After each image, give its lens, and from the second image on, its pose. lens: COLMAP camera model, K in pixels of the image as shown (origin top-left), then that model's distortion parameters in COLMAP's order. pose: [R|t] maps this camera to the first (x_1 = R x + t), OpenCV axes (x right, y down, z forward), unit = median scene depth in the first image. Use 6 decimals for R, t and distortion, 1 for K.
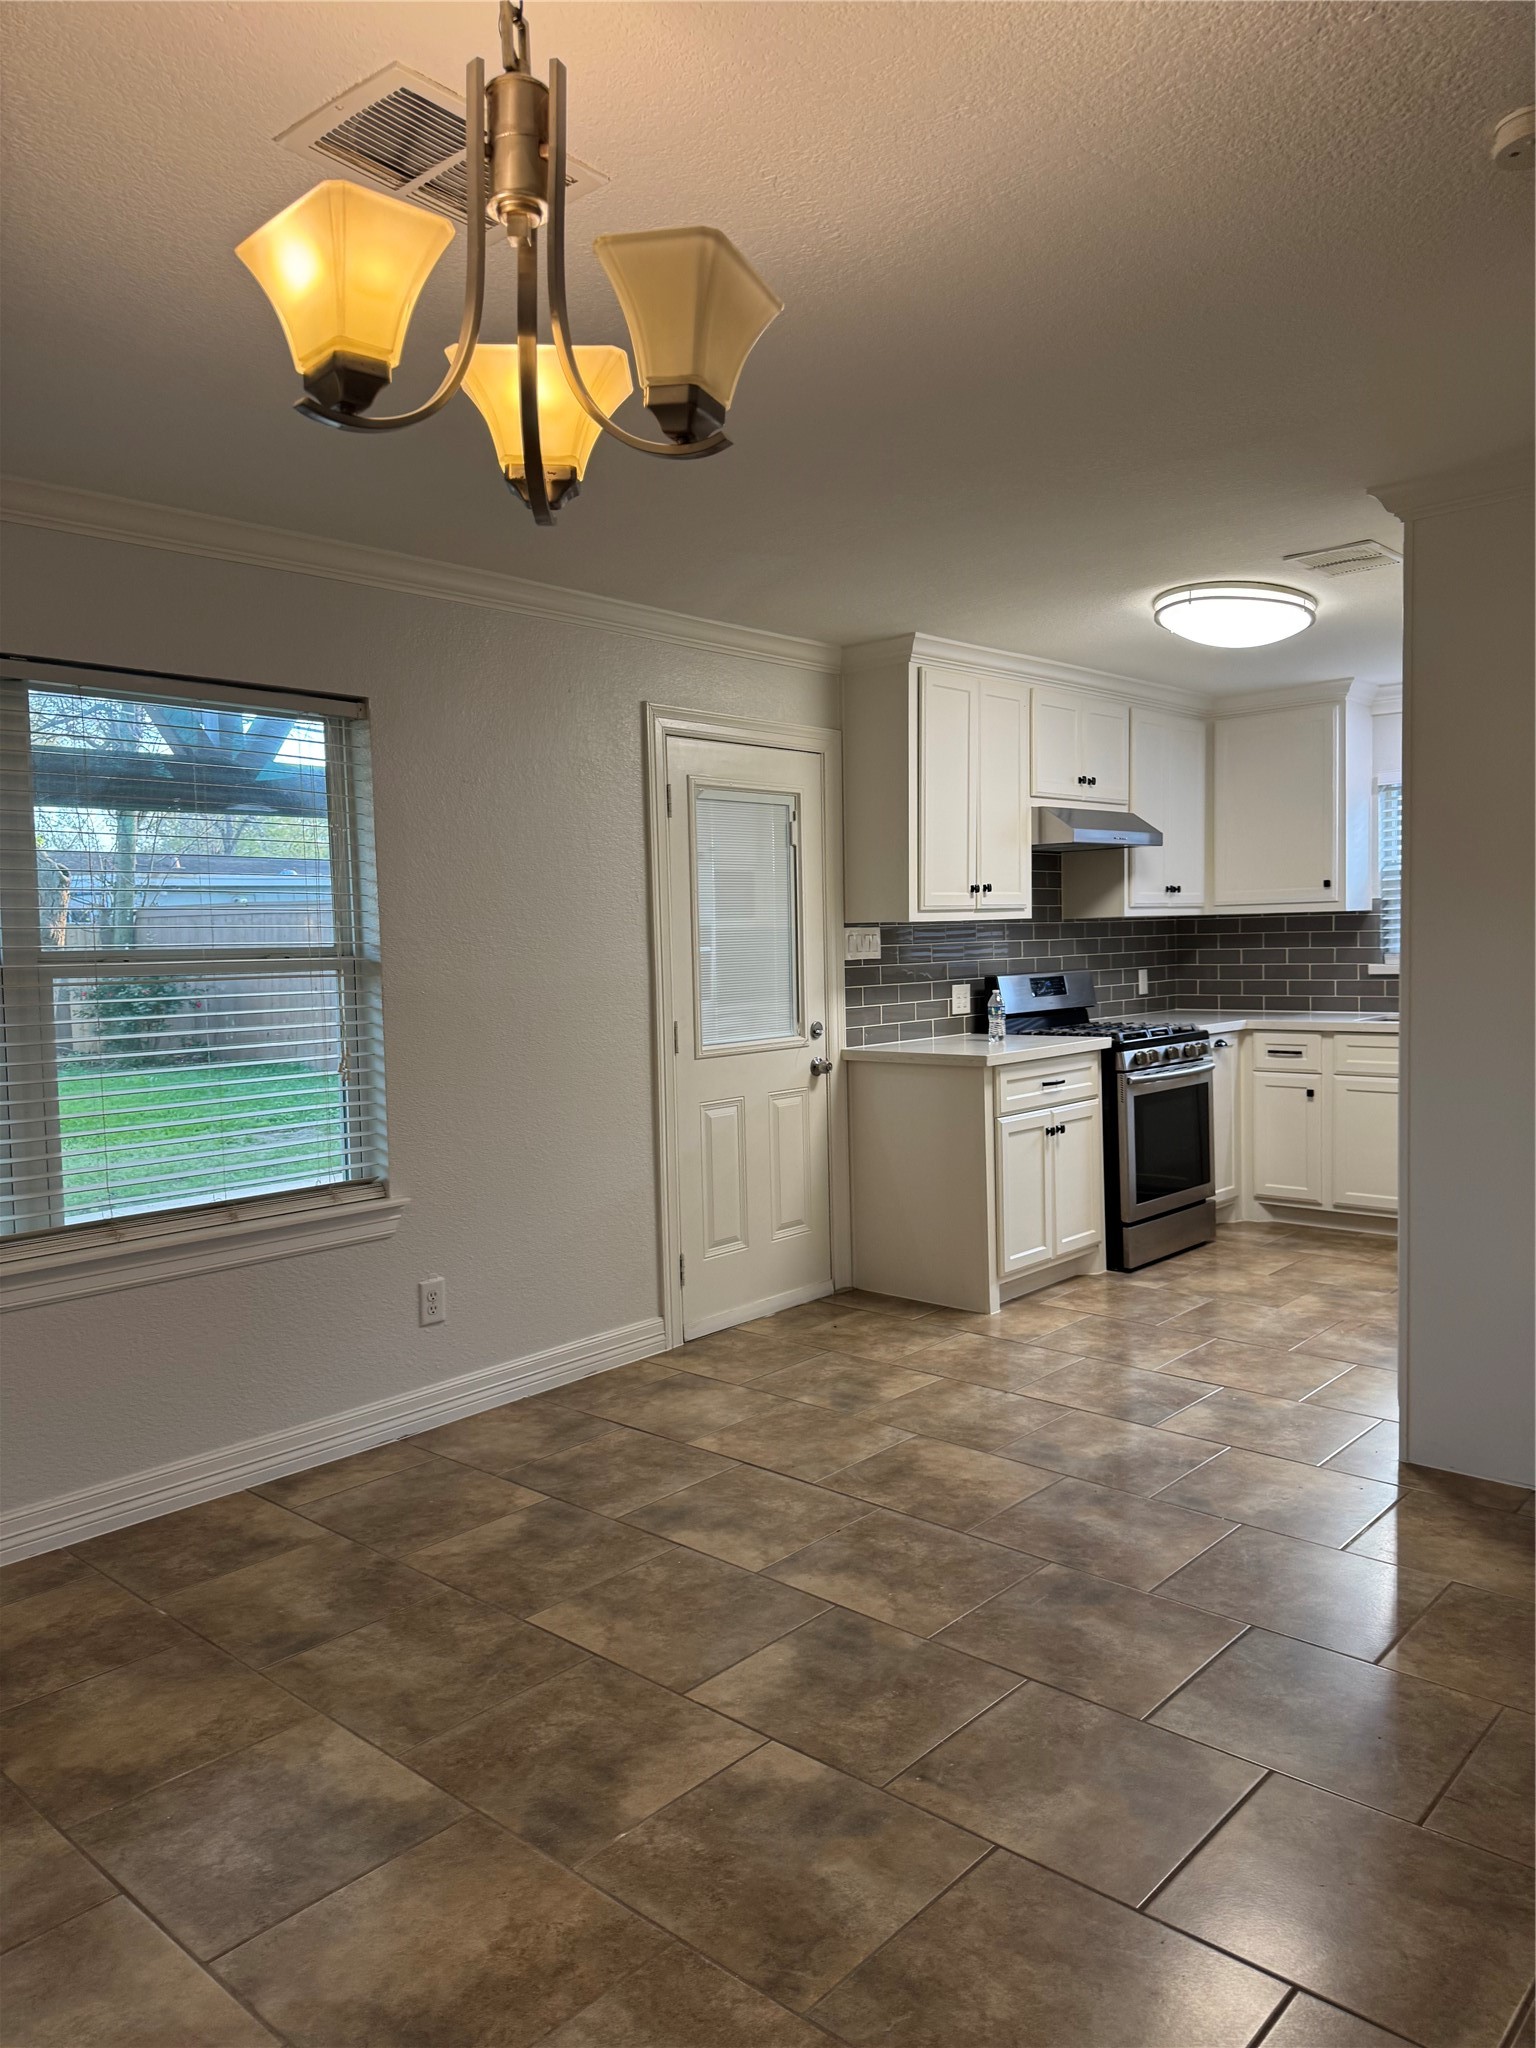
lens RADIAL K [[1446.1, 0, 728.0], [0, 1446.1, 1031.3], [0, 0, 1]] dist [0.052166, -0.057468]
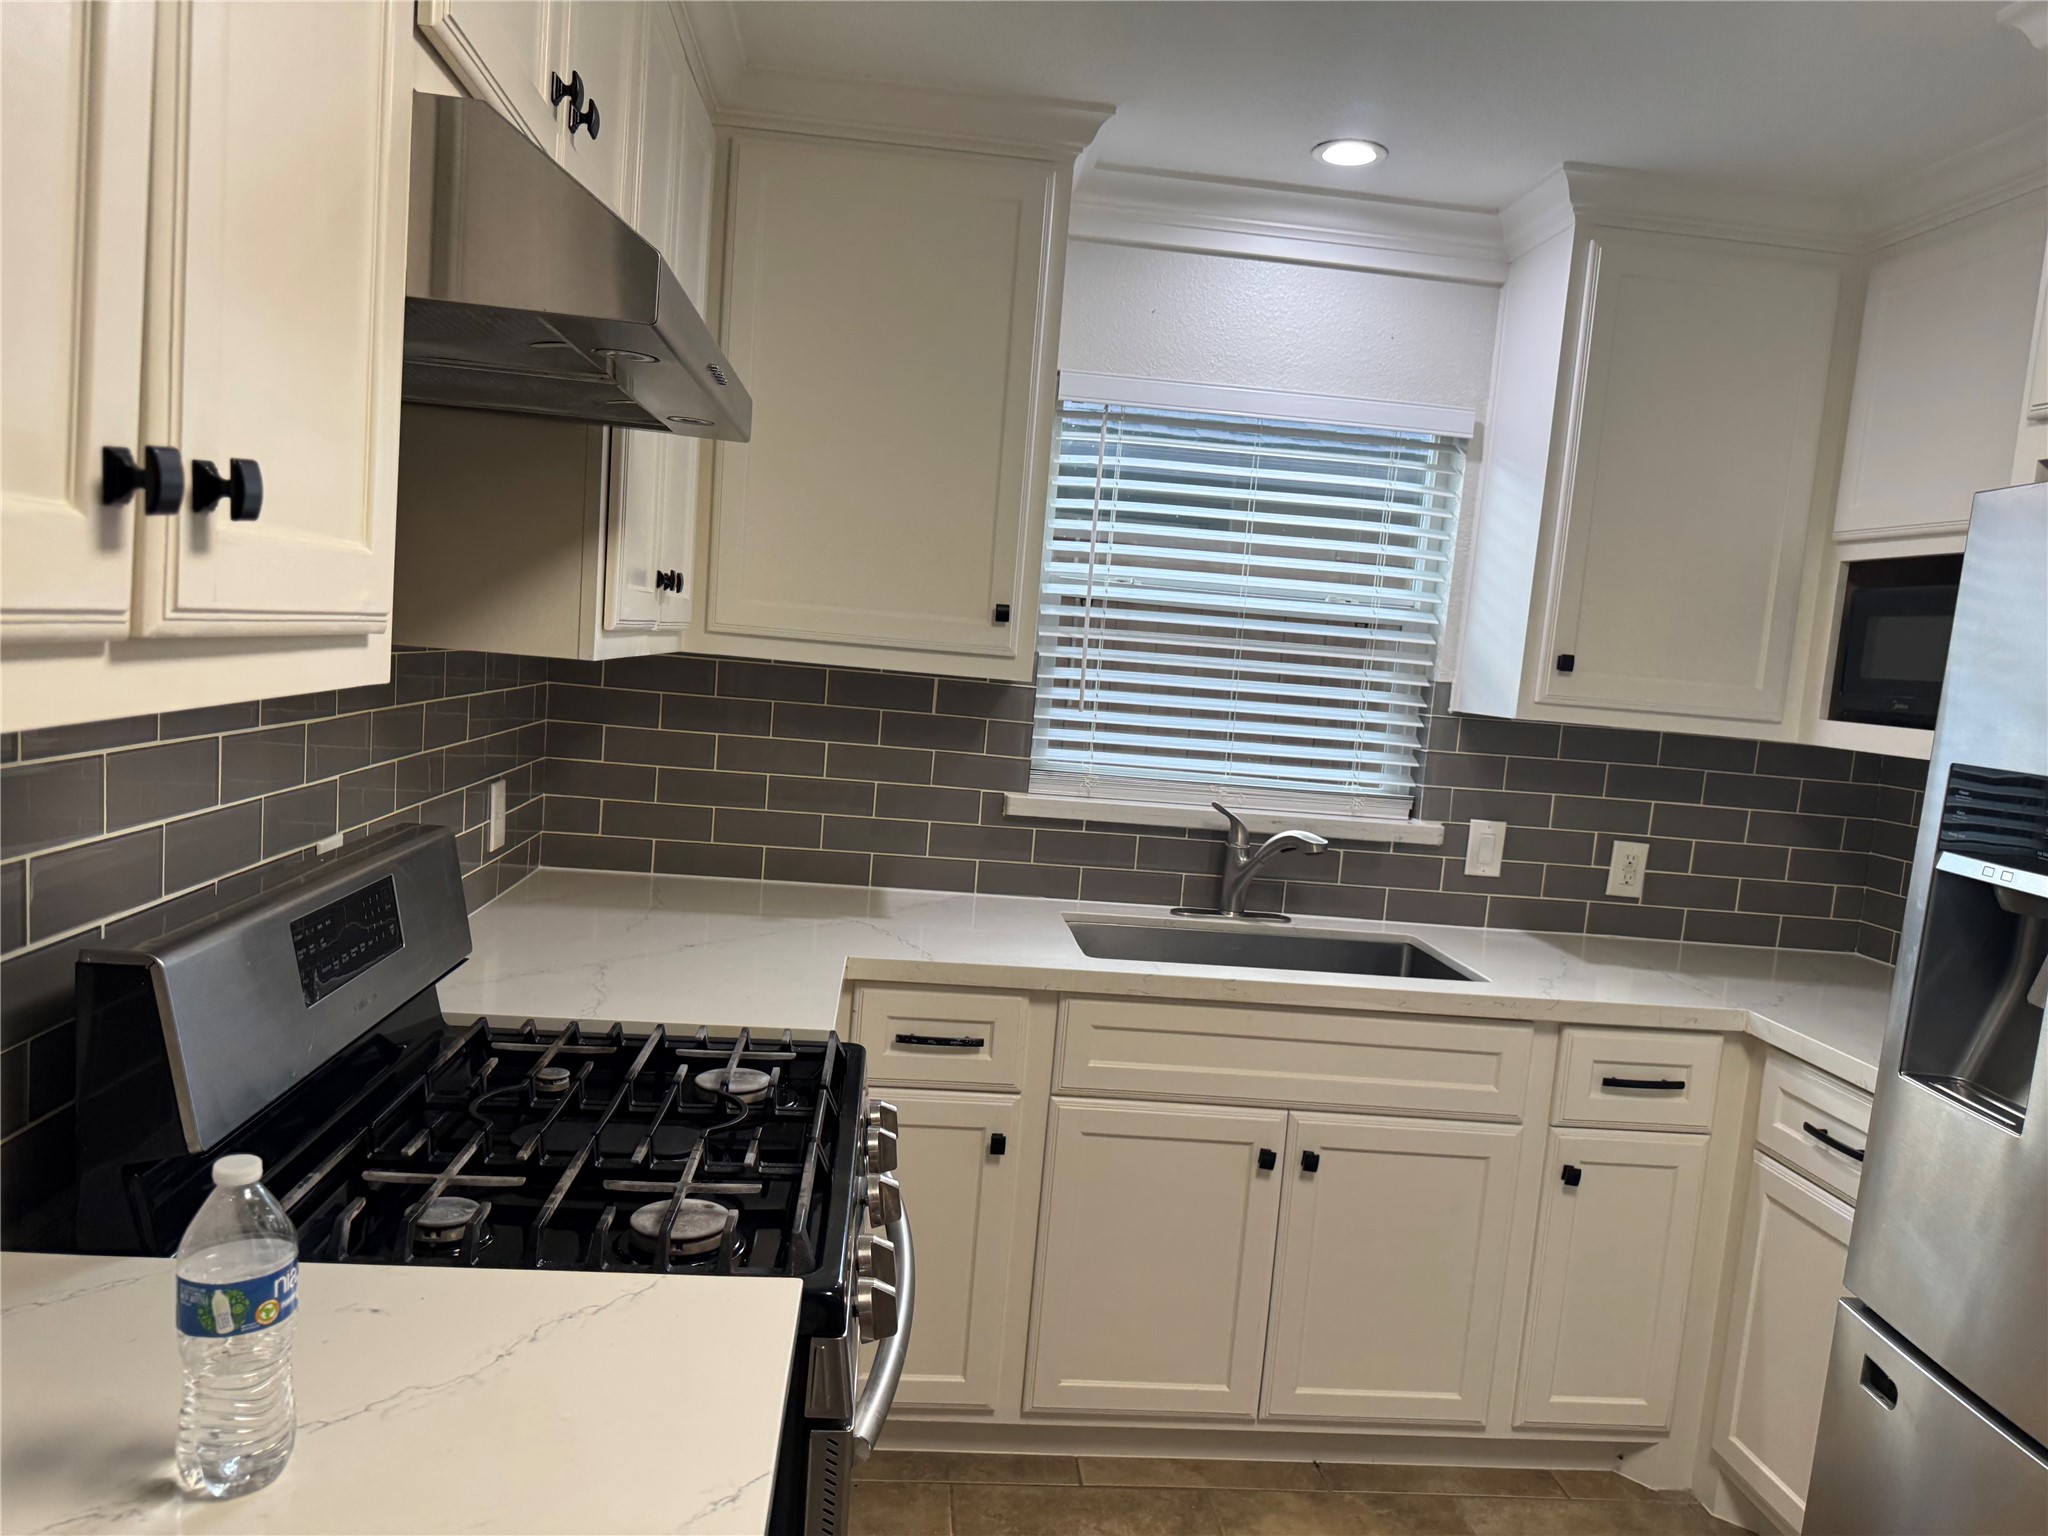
lens RADIAL K [[1446.1, 0, 1014.3], [0, 1446.1, 800.5], [0, 0, 1]] dist [0.052166, -0.057468]
pose [[0.661648, -0.002047, 0.749812, 0.118570], [-0.050372, 0.997616, 0.047173, -0.076503], [-0.748121, -0.068981, 0.659968, 0.817315]]
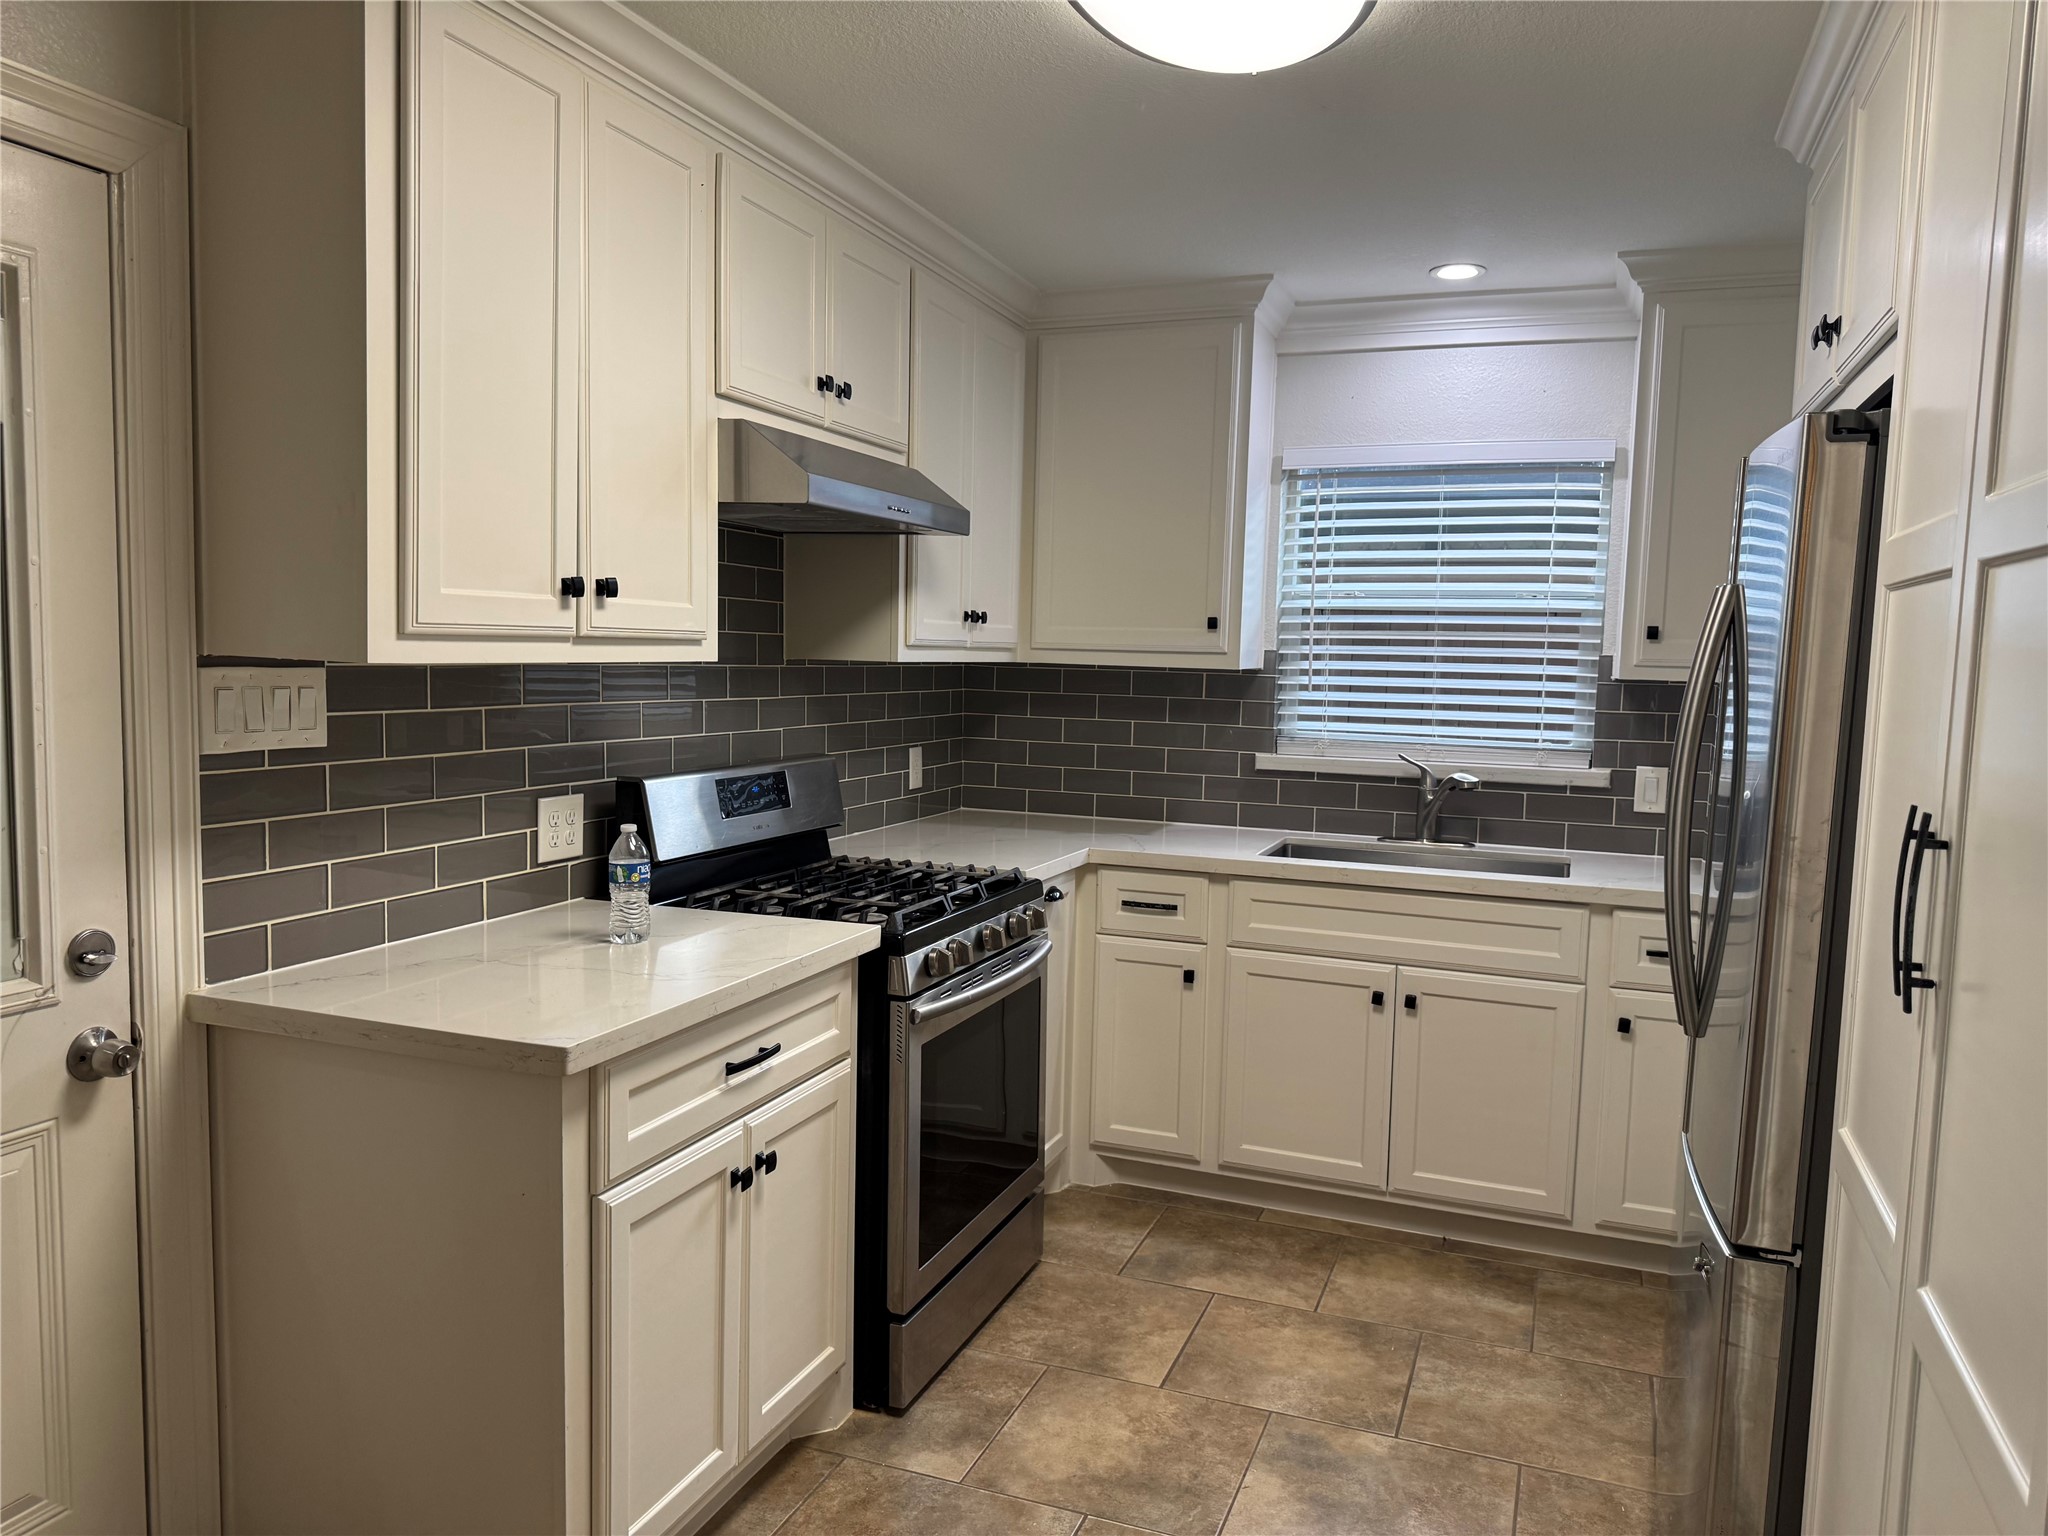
lens RADIAL K [[1446.1, 0, 1024.4], [0, 1446.1, 795.7], [0, 0, 1]] dist [0.052166, -0.057468]
pose [[0.924587, 0.012324, 0.380771, 0.124546], [-0.025661, 0.999221, 0.029969, -0.051477], [-0.380105, -0.037480, 0.924184, 0.532999]]
